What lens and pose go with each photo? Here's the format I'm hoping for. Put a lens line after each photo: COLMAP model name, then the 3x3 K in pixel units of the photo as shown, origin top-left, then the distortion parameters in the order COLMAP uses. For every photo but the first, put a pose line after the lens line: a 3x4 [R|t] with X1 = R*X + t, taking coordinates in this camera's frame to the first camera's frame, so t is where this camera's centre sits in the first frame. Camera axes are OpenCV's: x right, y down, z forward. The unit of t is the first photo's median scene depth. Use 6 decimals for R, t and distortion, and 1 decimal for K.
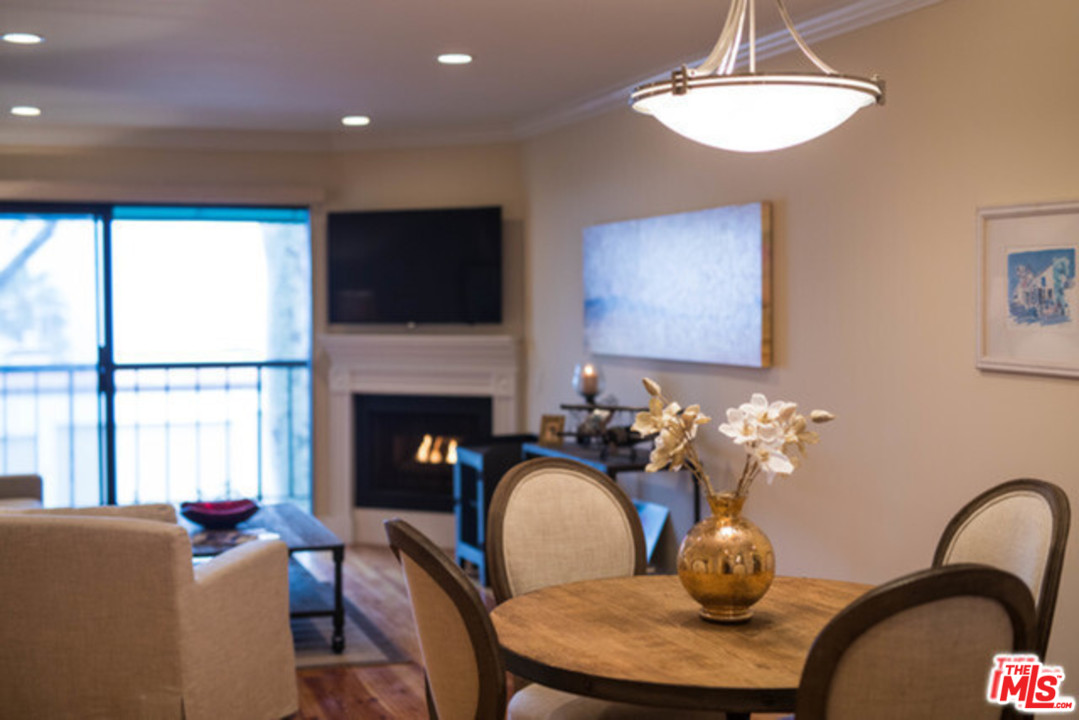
lens RADIAL K [[1624.8, 0, 539.5], [0, 1624.8, 360.0], [0, 0, 1]] dist [0.000168, 0.017954]
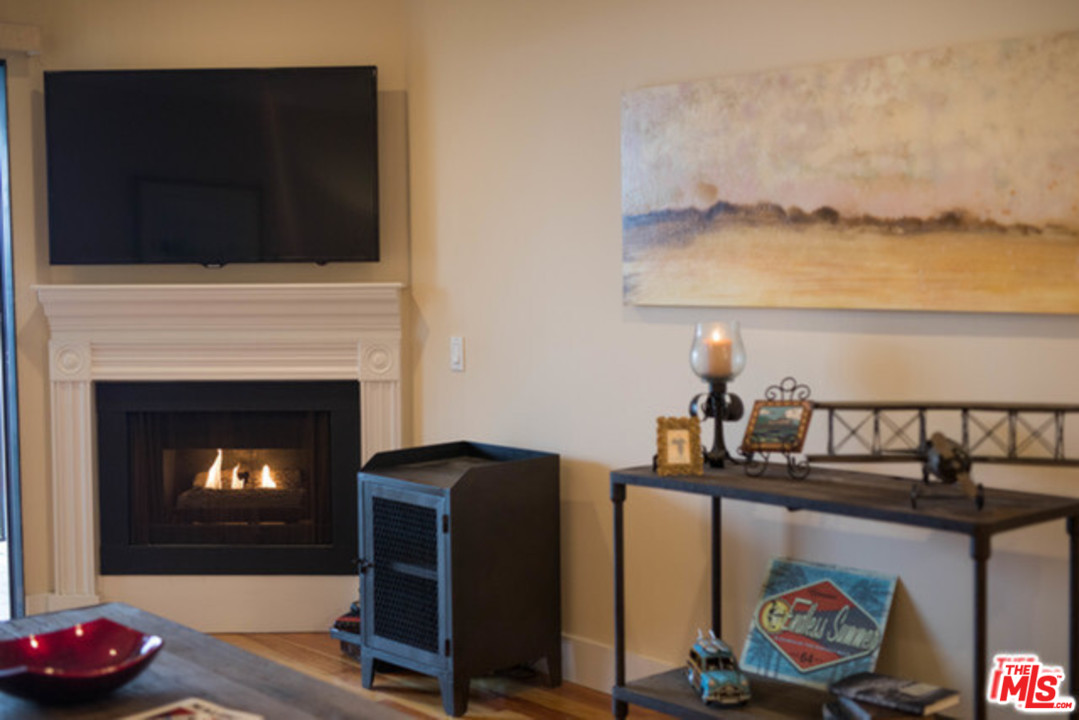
lens RADIAL K [[1624.8, 0, 539.5], [0, 1624.8, 360.0], [0, 0, 1]] dist [0.000168, 0.017954]
pose [[0.923093, -0.029467, 0.383447, -0.200317], [0.018675, 0.999319, 0.031837, -0.003550], [-0.384124, -0.022228, 0.923014, 0.410520]]
